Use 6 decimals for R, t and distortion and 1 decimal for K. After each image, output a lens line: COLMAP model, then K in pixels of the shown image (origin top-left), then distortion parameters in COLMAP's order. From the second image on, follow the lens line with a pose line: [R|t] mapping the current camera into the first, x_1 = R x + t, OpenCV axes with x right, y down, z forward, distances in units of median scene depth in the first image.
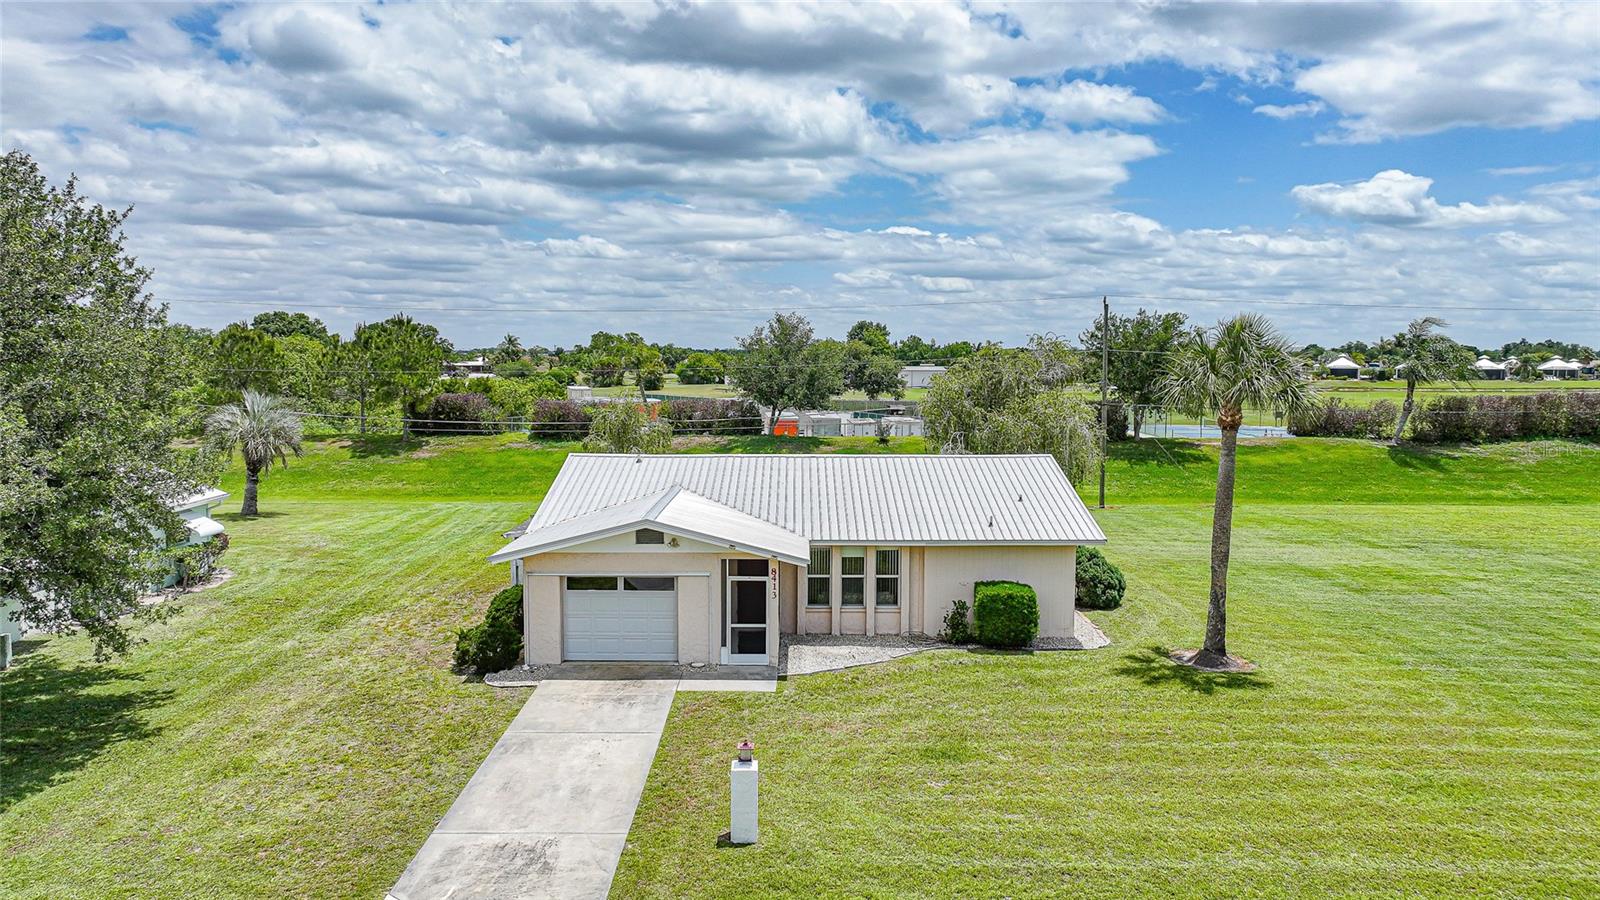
lens RADIAL K [[1116.0, 0, 807.1], [0, 1116.0, 490.1], [0, 0, 1]] dist [0.007193, 0.003592]
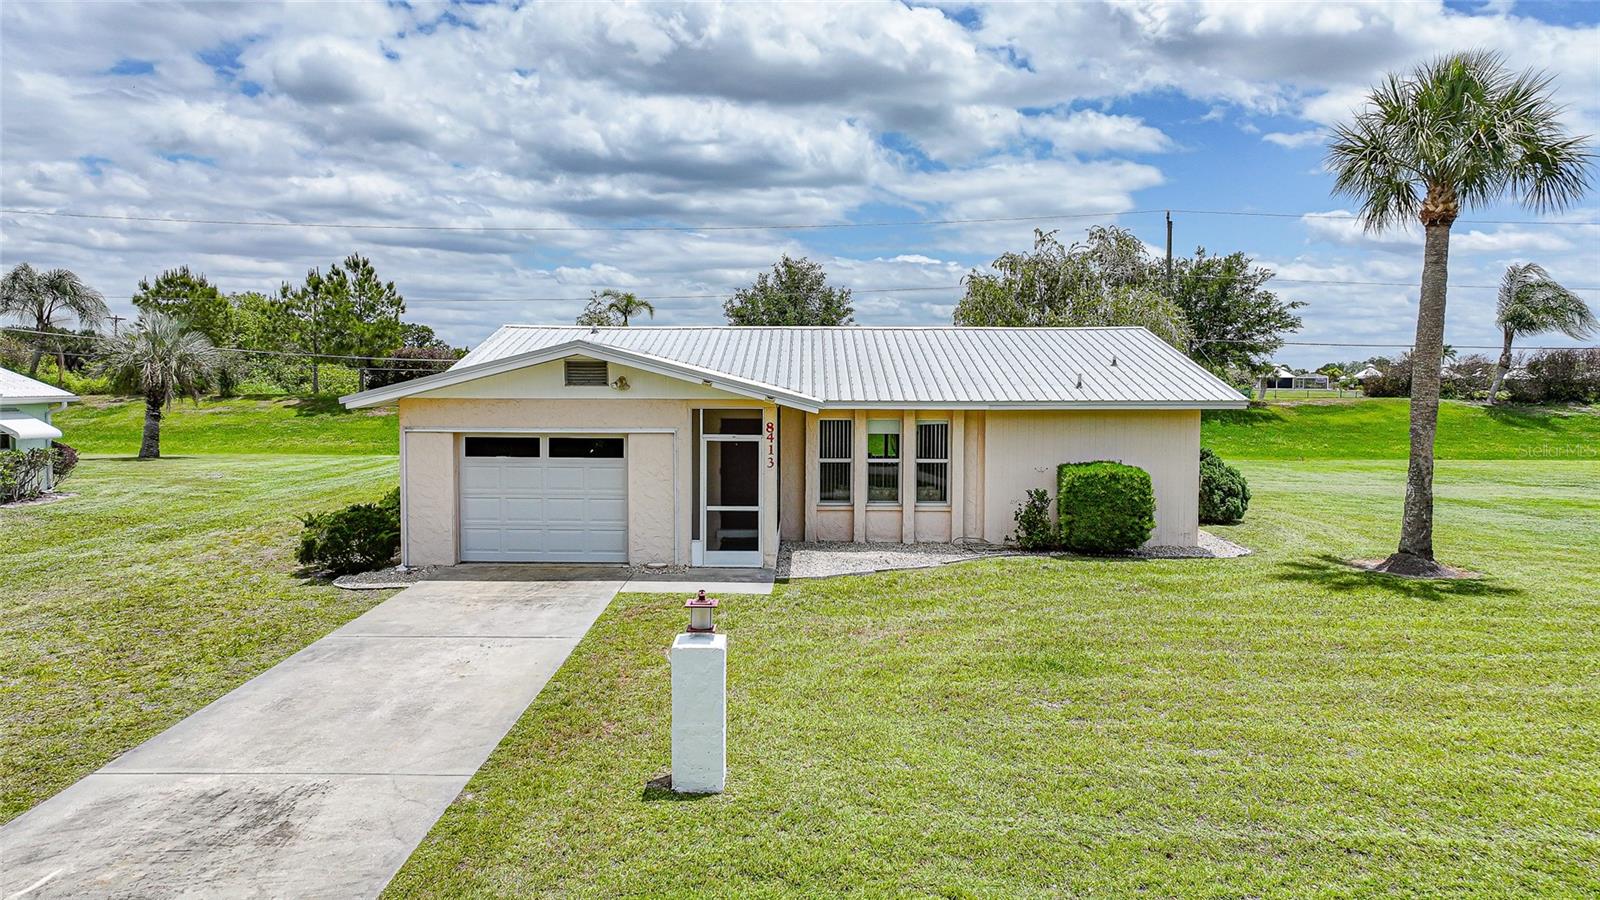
lens RADIAL K [[1116.0, 0, 807.1], [0, 1116.0, 490.1], [0, 0, 1]] dist [0.007193, 0.003592]
pose [[0.999961, 0.000483, -0.008827, -0.001498], [-0.000702, 0.999693, -0.024751, 0.128191], [0.008812, 0.024757, 0.999655, 0.328367]]
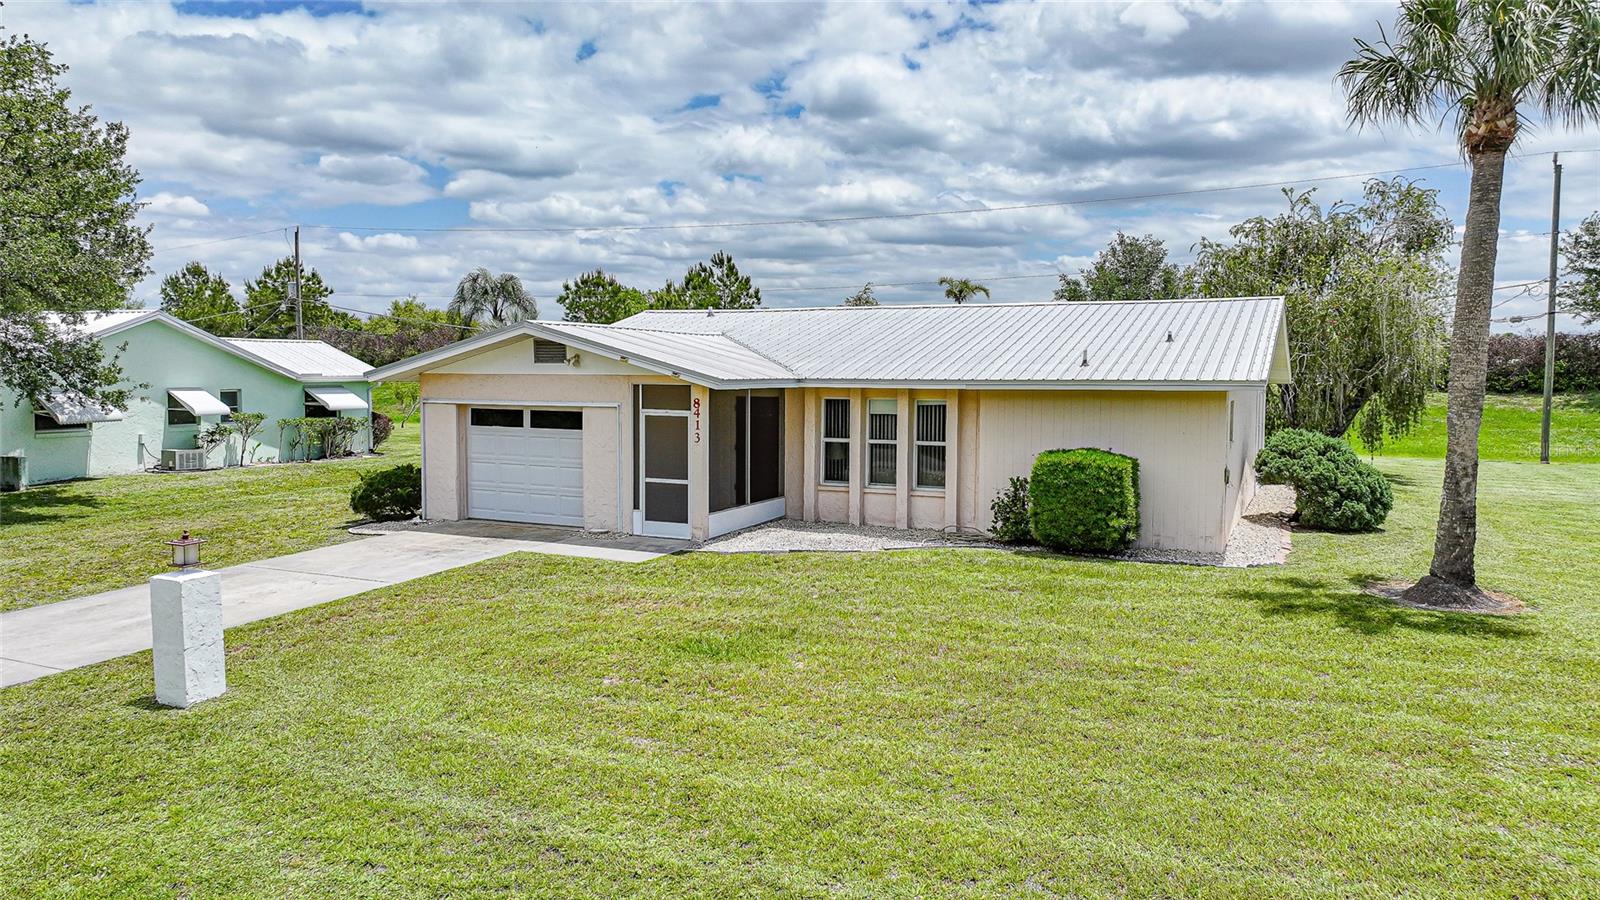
lens RADIAL K [[1120.7, 0, 806.0], [0, 1120.7, 439.0], [0, 0, 1]] dist [0.002601, 0.009230]
pose [[0.902448, 0.026654, -0.429974, 0.331099], [-0.052764, 0.997408, -0.048914, 0.126227], [0.427556, 0.066829, 0.901515, 0.405403]]
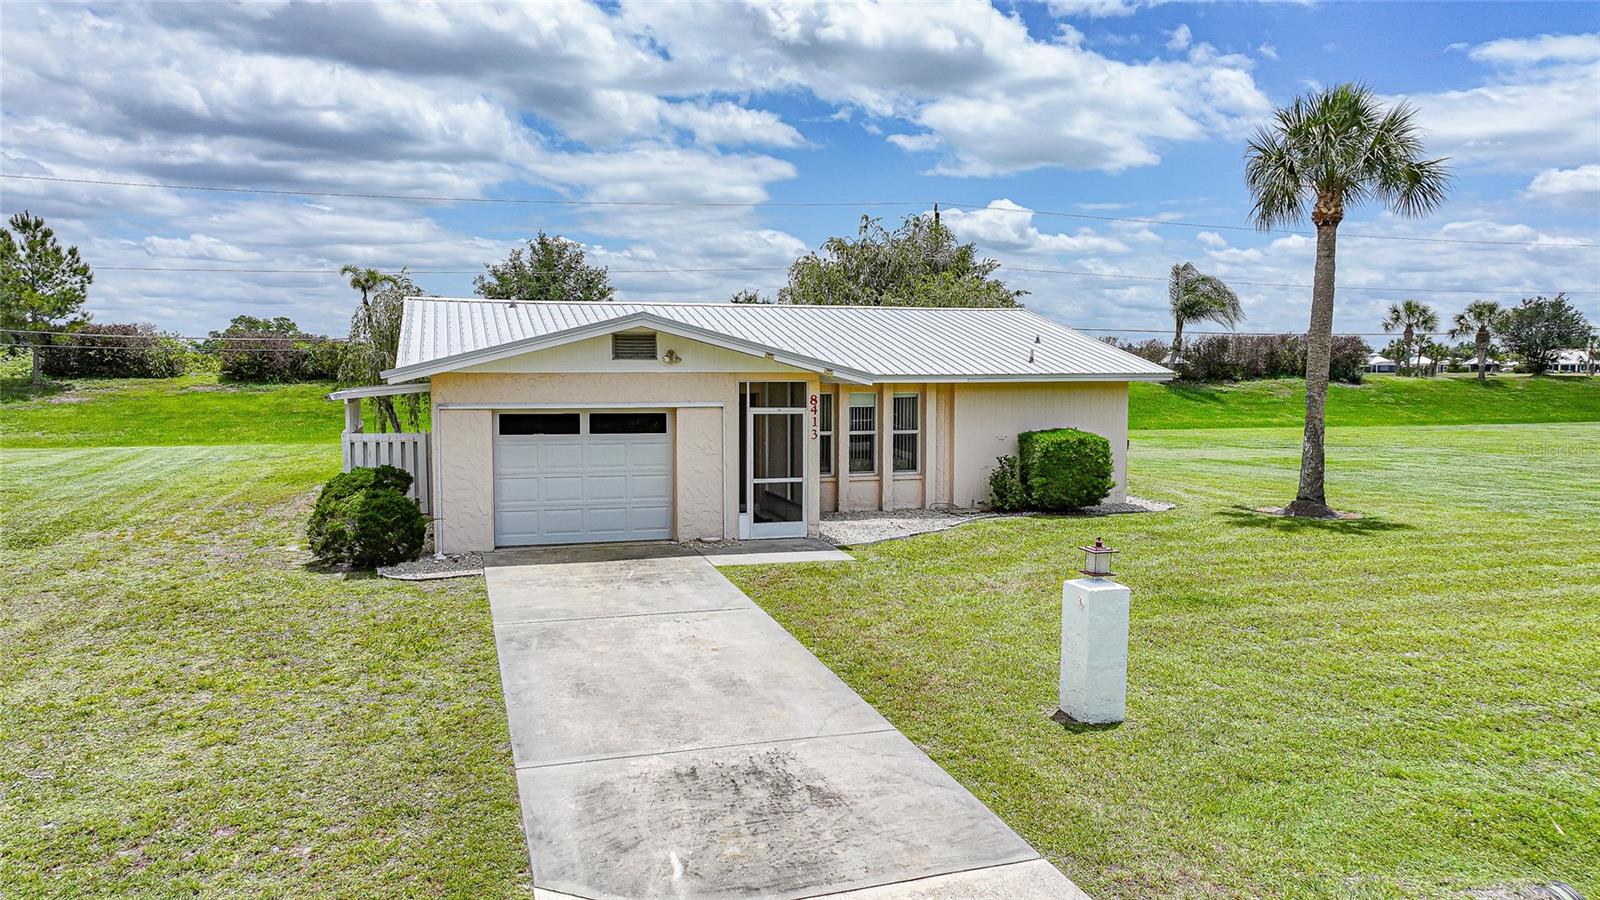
lens RADIAL K [[1119.5, 0, 810.1], [0, 1119.5, 458.6], [0, 0, 1]] dist [0.005949, 0.007408]
pose [[0.954089, -0.027083, 0.298297, -0.240428], [0.038720, 0.998699, -0.033169, 0.132885], [-0.297011, 0.043196, 0.953896, 0.341442]]
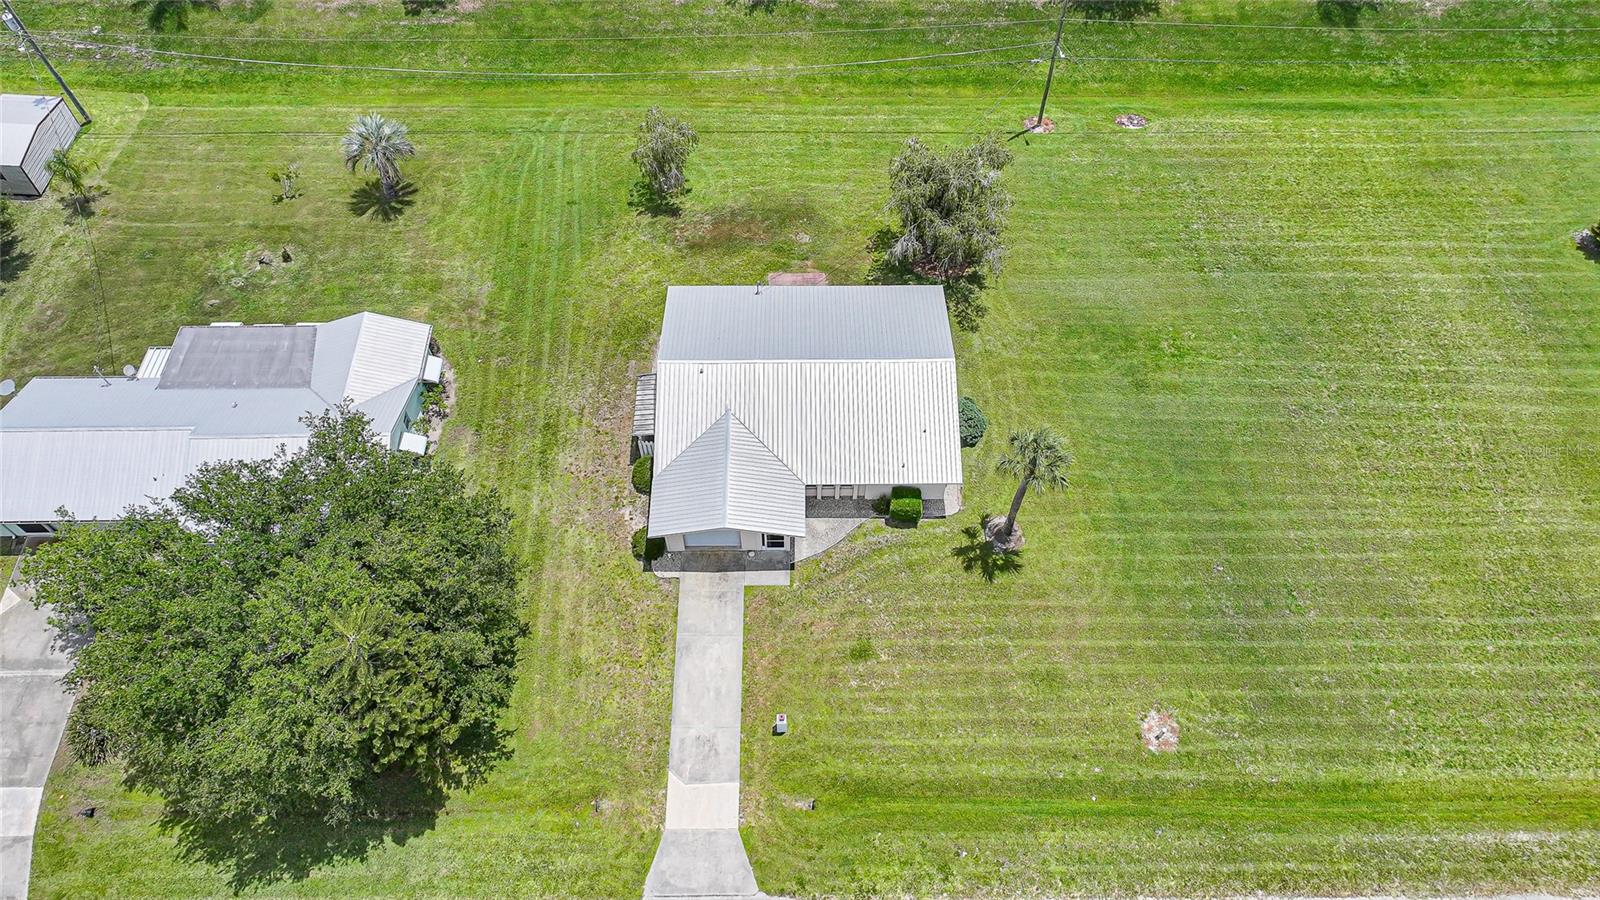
lens RADIAL K [[1120.7, 0, 806.0], [0, 1120.7, 439.0], [0, 0, 1]] dist [0.002601, 0.009230]
pose [[0.999998, 0.001166, 0.001412, 0.000221], [-0.001831, 0.642198, 0.766536, -1.585288], [-0.000013, -0.766538, 0.642199, -0.177651]]
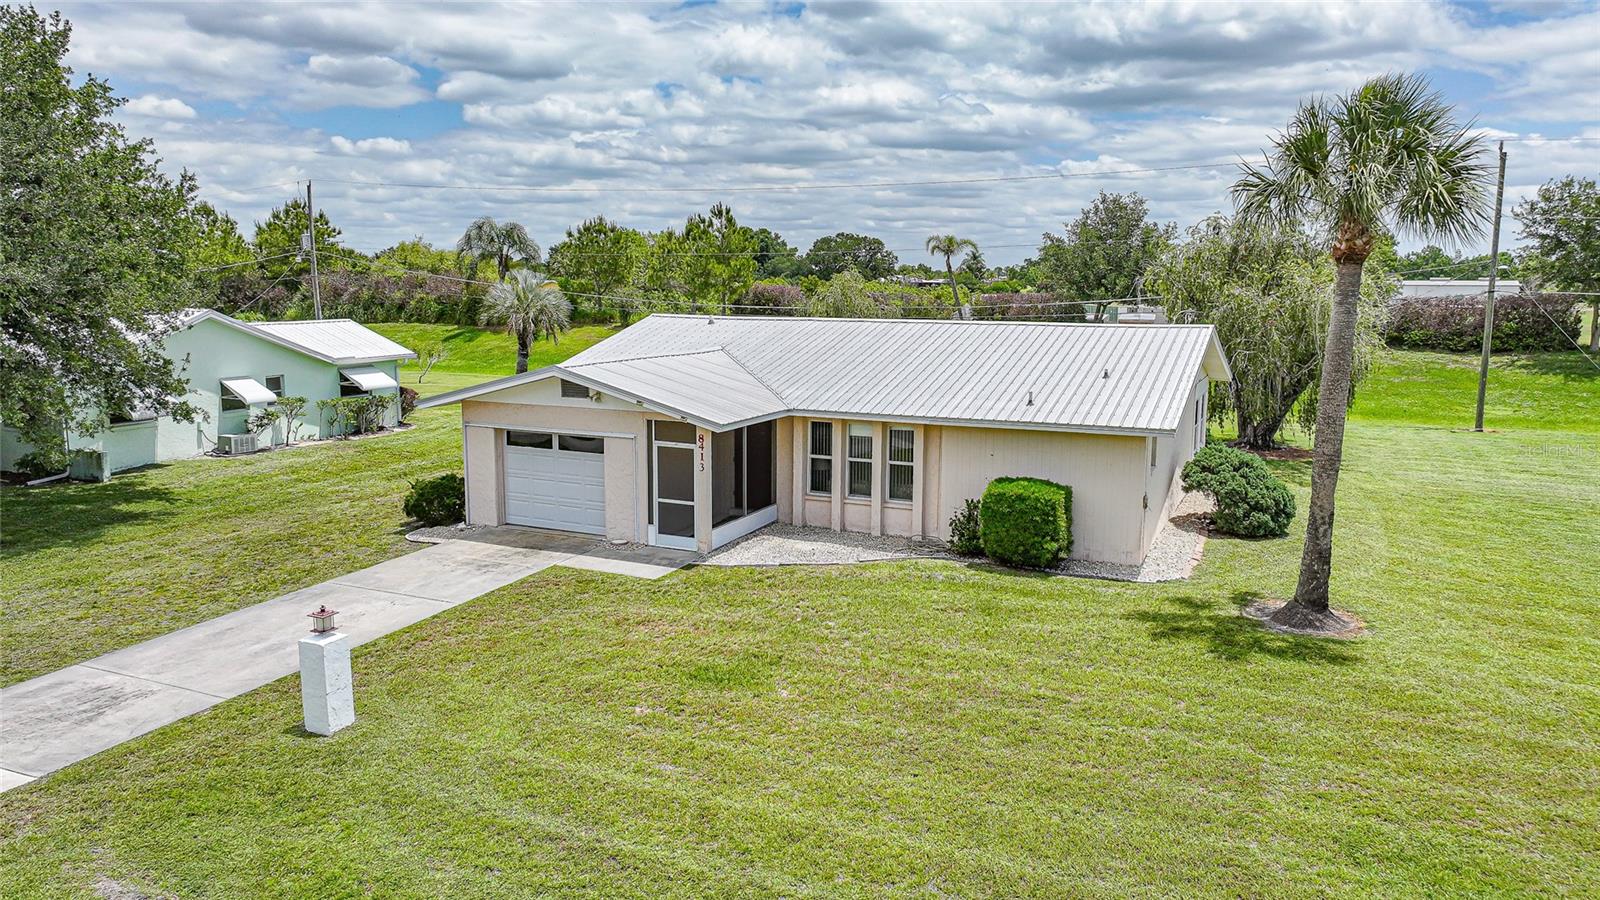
lens RADIAL K [[1120.7, 0, 806.0], [0, 1120.7, 439.0], [0, 0, 1]] dist [0.002601, 0.009230]
pose [[0.902770, 0.061225, -0.425743, 0.390169], [-0.052217, 0.998097, 0.032809, 0.042994], [0.426942, -0.007388, 0.904249, 0.290465]]
